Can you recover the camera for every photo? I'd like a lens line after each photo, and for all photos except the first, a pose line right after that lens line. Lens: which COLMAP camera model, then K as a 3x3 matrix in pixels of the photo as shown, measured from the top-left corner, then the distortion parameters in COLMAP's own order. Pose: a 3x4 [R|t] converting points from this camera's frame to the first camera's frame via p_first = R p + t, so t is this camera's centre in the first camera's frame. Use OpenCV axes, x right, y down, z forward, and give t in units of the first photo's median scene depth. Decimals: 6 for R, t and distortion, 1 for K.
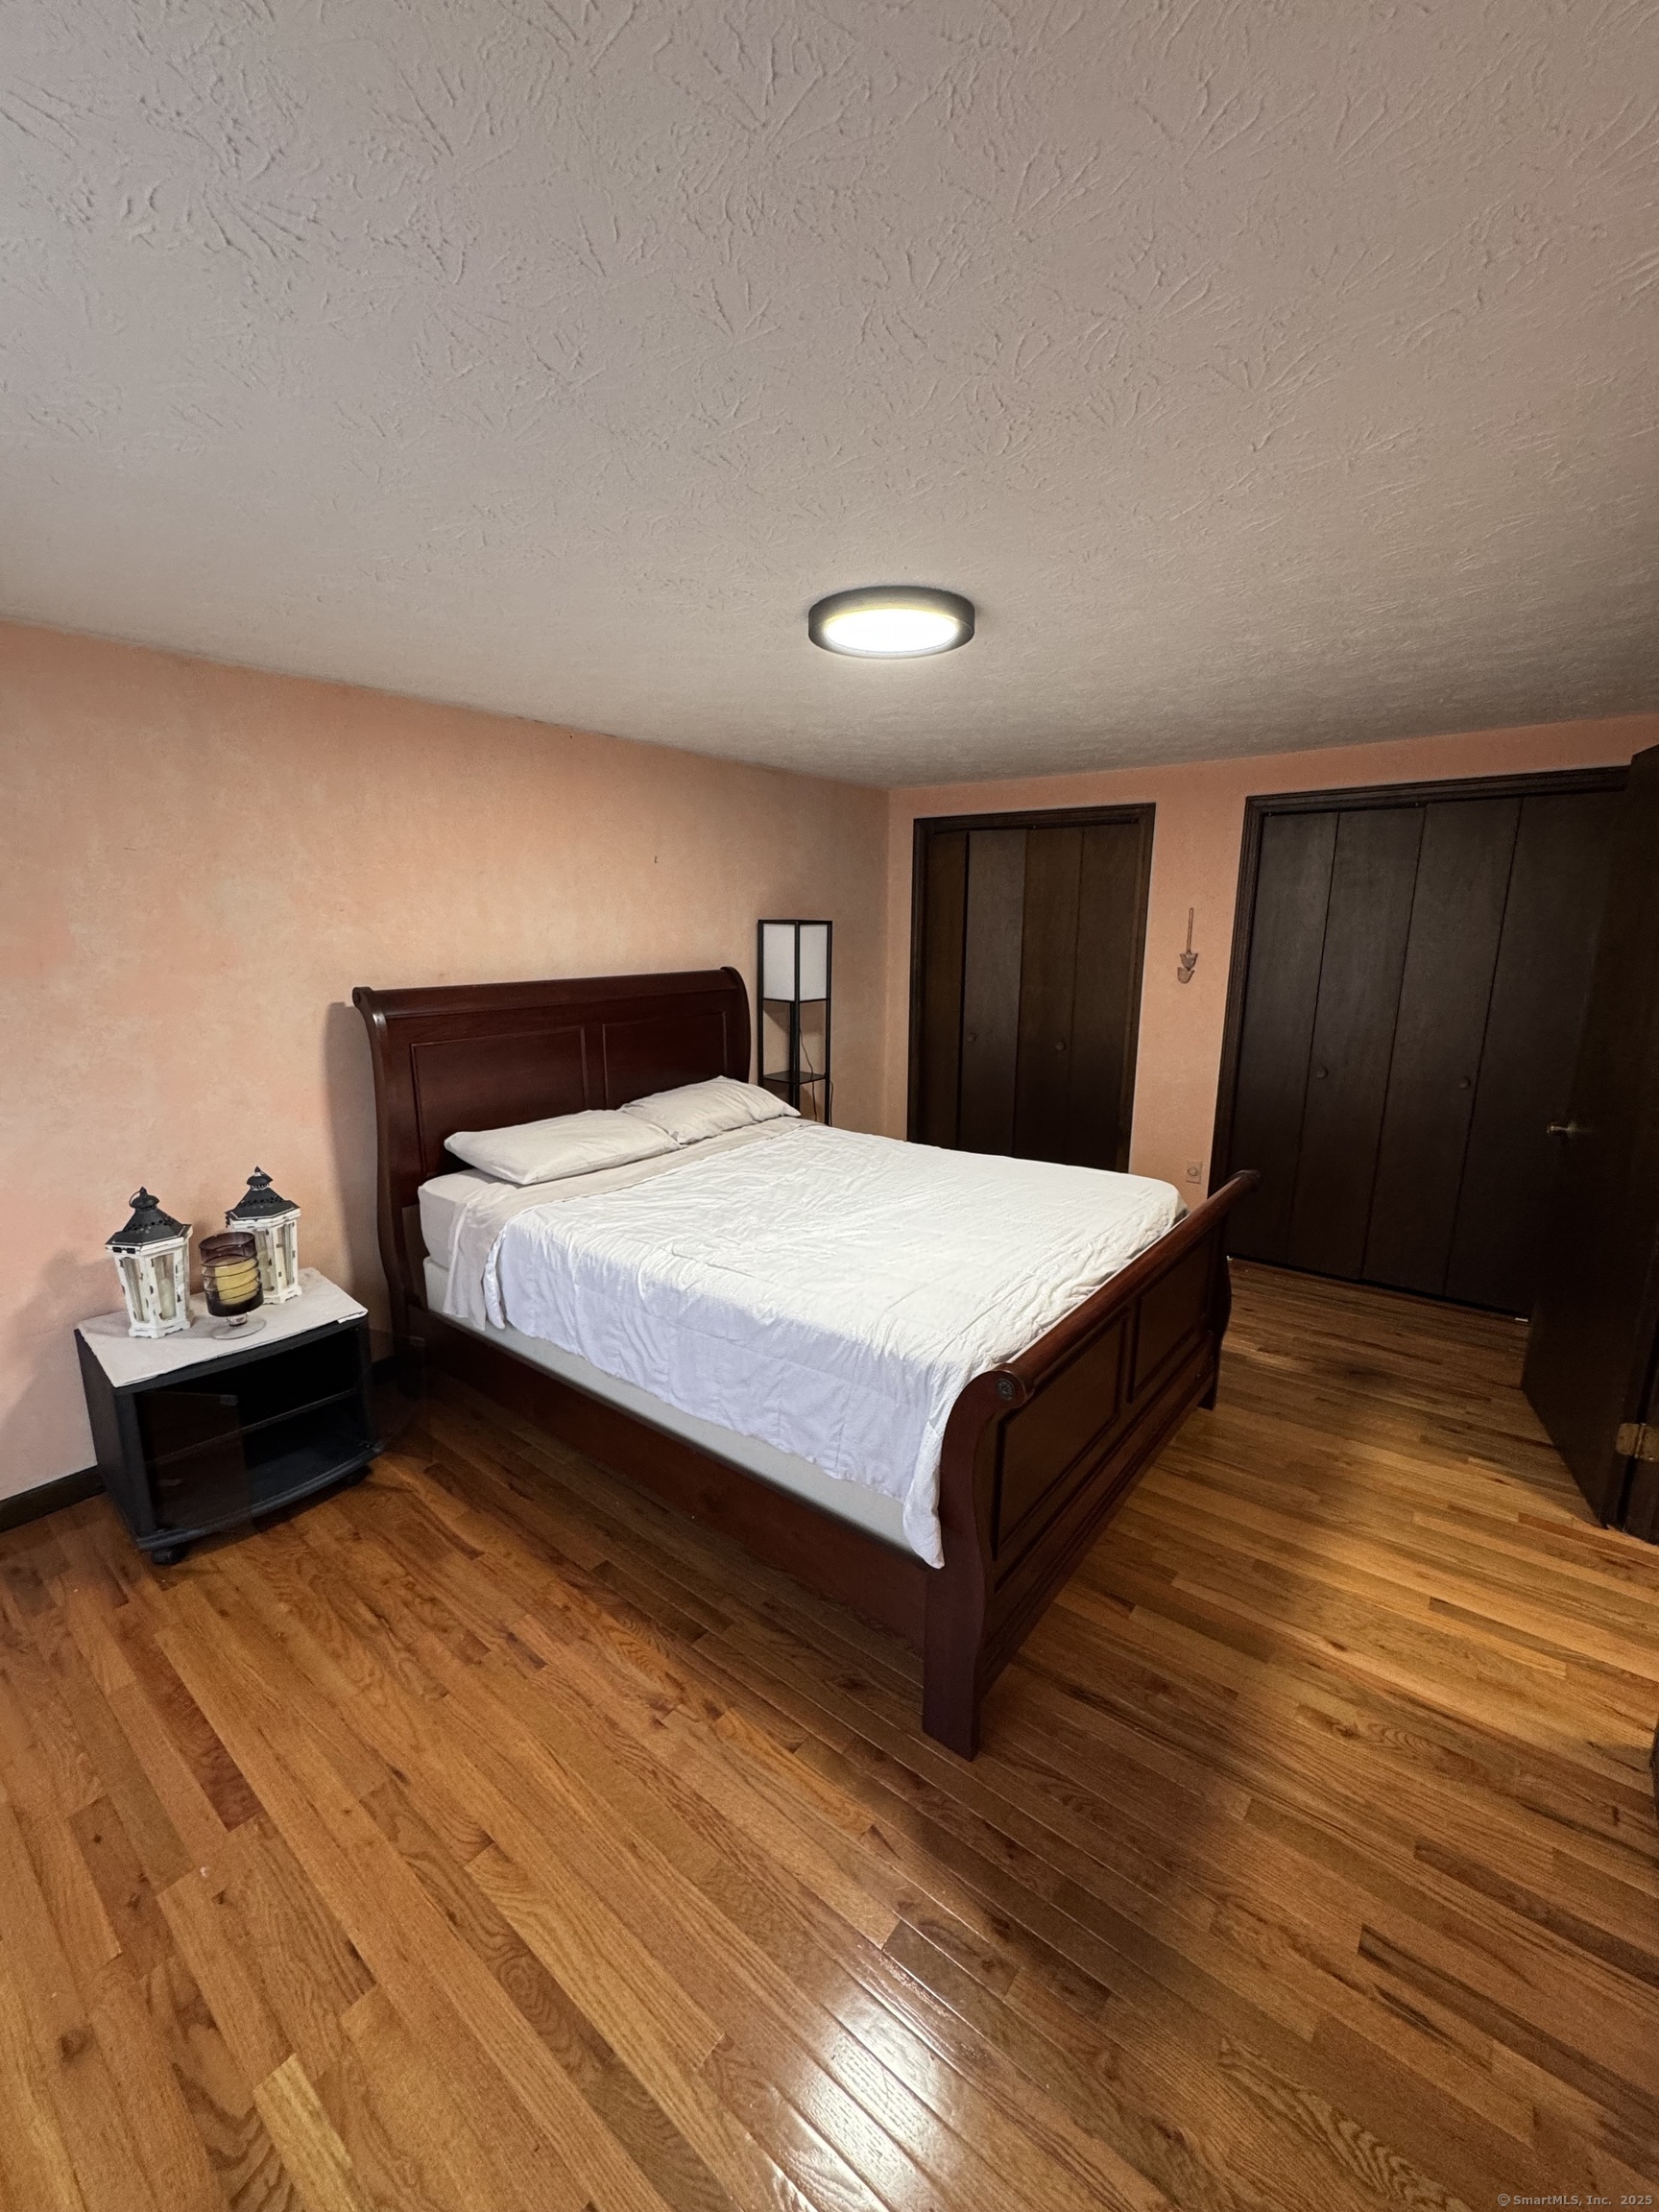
lens RADIAL K [[882.8, 0, 830.6], [0, 882.8, 1108.5], [0, 0, 1]] dist [-0.004698, 0.000642]
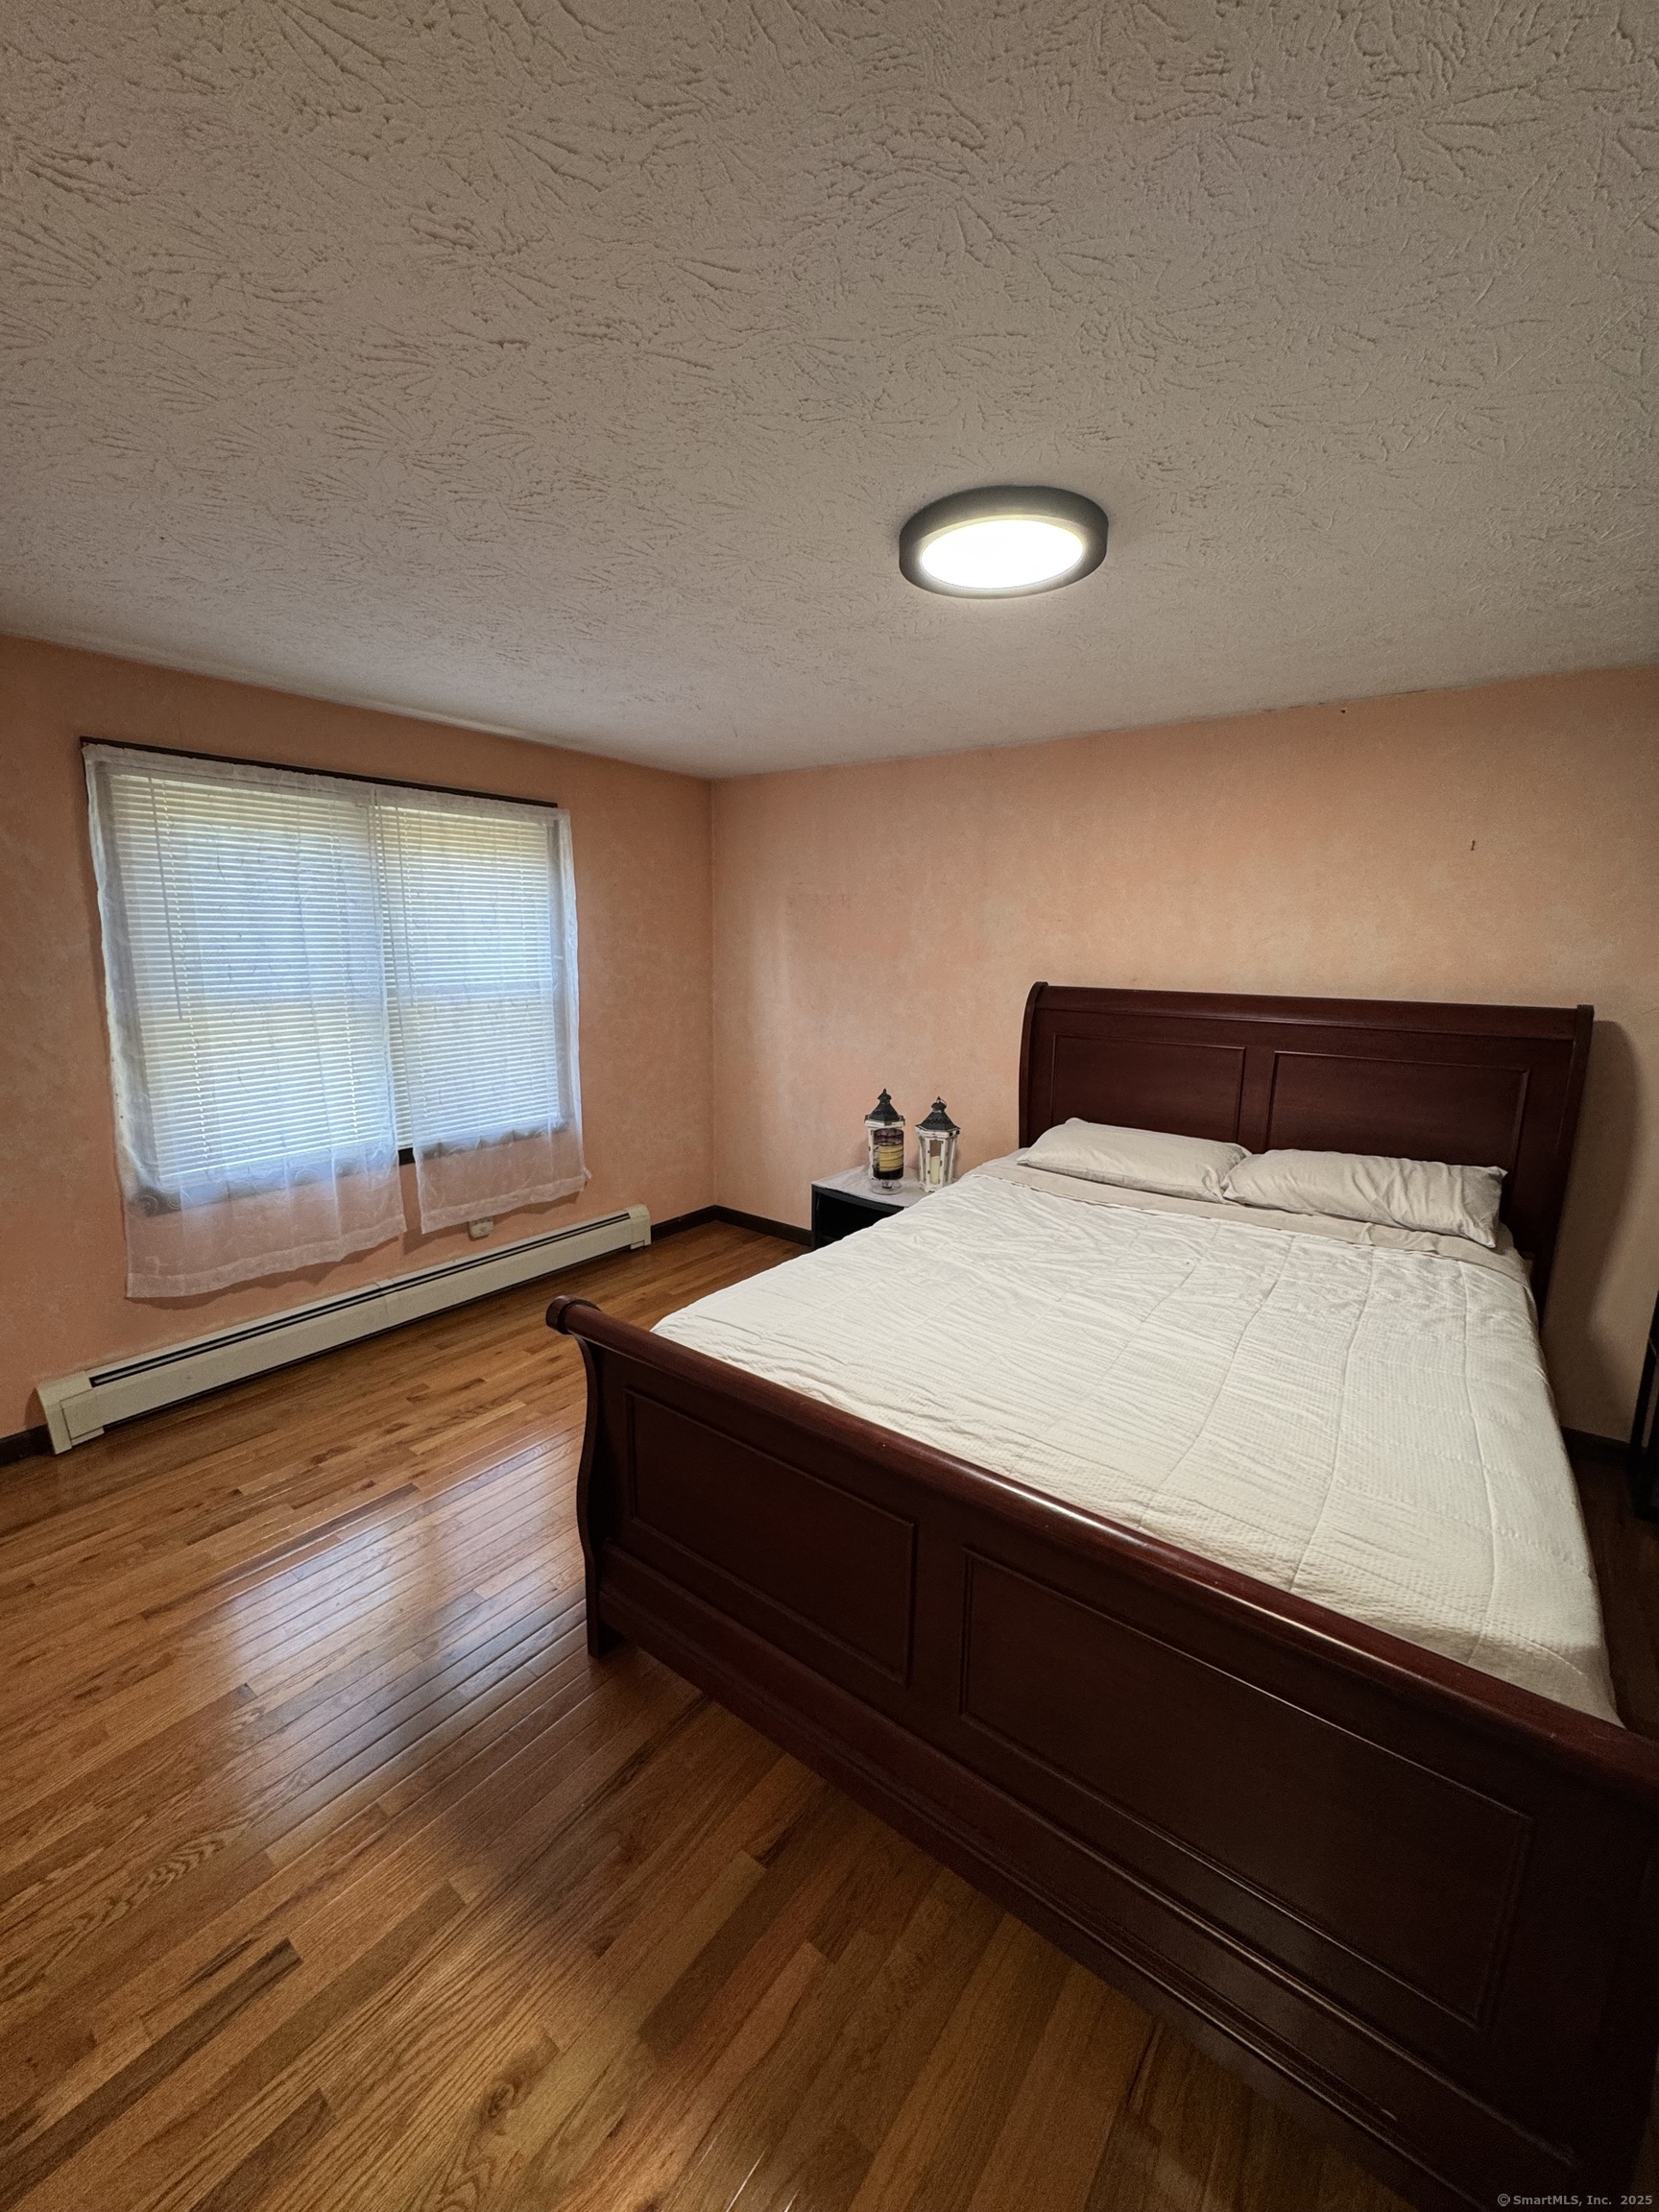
lens RADIAL K [[882.8, 0, 830.6], [0, 882.8, 1108.5], [0, 0, 1]] dist [-0.004698, 0.000642]
pose [[0.025160, 0.184997, -0.982417, 0.883471], [-0.223122, 0.958977, 0.174869, -0.146880], [0.974466, 0.214799, 0.065404, 0.833283]]
